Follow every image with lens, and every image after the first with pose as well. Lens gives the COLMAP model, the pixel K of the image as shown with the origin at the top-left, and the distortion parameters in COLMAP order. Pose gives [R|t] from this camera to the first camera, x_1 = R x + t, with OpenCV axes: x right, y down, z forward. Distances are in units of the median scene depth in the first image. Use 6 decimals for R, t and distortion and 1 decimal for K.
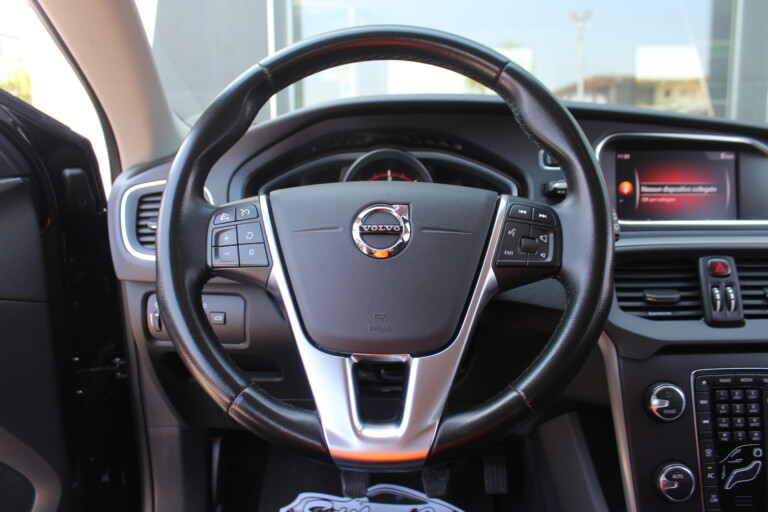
lens RADIAL K [[642.7, 0, 384.0], [0, 642.7, 256.0], [0, 0, 1]] dist [-0.185697, 0.183764]
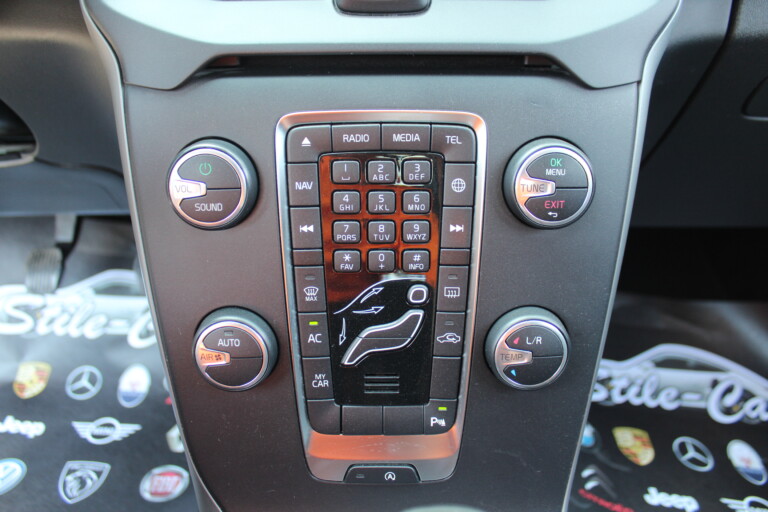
lens RADIAL K [[642.7, 0, 384.0], [0, 642.7, 256.0], [0, 0, 1]] dist [-0.185697, 0.183764]
pose [[0.999749, -0.000515, 0.022412, 0.566150], [-0.007850, 0.928409, 0.371477, 0.112637], [-0.020998, -0.371559, 0.928172, 0.553906]]
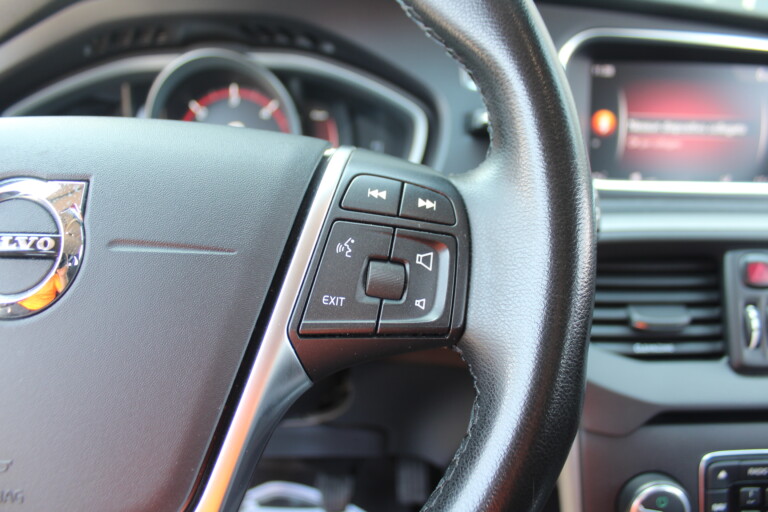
lens RADIAL K [[621.2, 0, 384.0], [0, 621.2, 256.0], [0, 0, 1]] dist [-0.180130, 0.148625]
pose [[0.998110, 0.006804, 0.061080, 0.166115], [-0.015418, 0.989791, 0.141688, -0.072878], [-0.059493, -0.142362, 0.988025, 0.501773]]
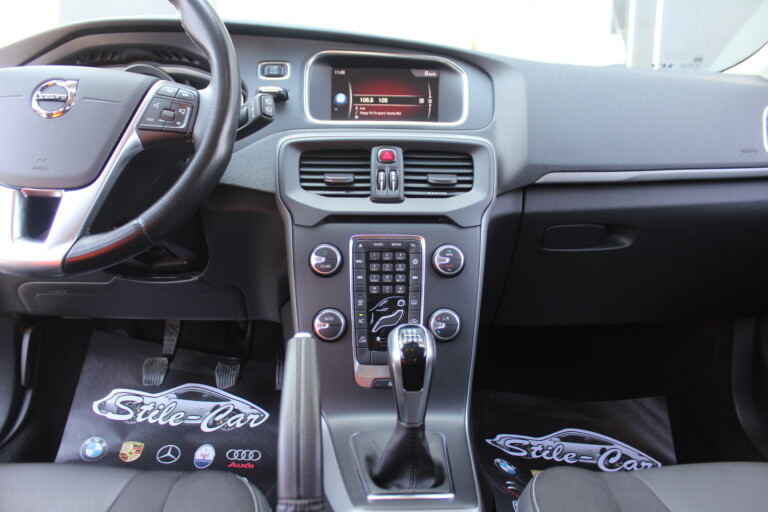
lens RADIAL K [[661.5, 0, 384.7], [0, 661.5, 246.0], [0, 0, 1]] dist [-0.093691, 0.011787]
pose [[0.998303, 0.013806, 0.056571, 0.494992], [-0.014400, 0.999845, 0.010114, 0.192196], [-0.056423, -0.010912, 0.998347, -0.304838]]
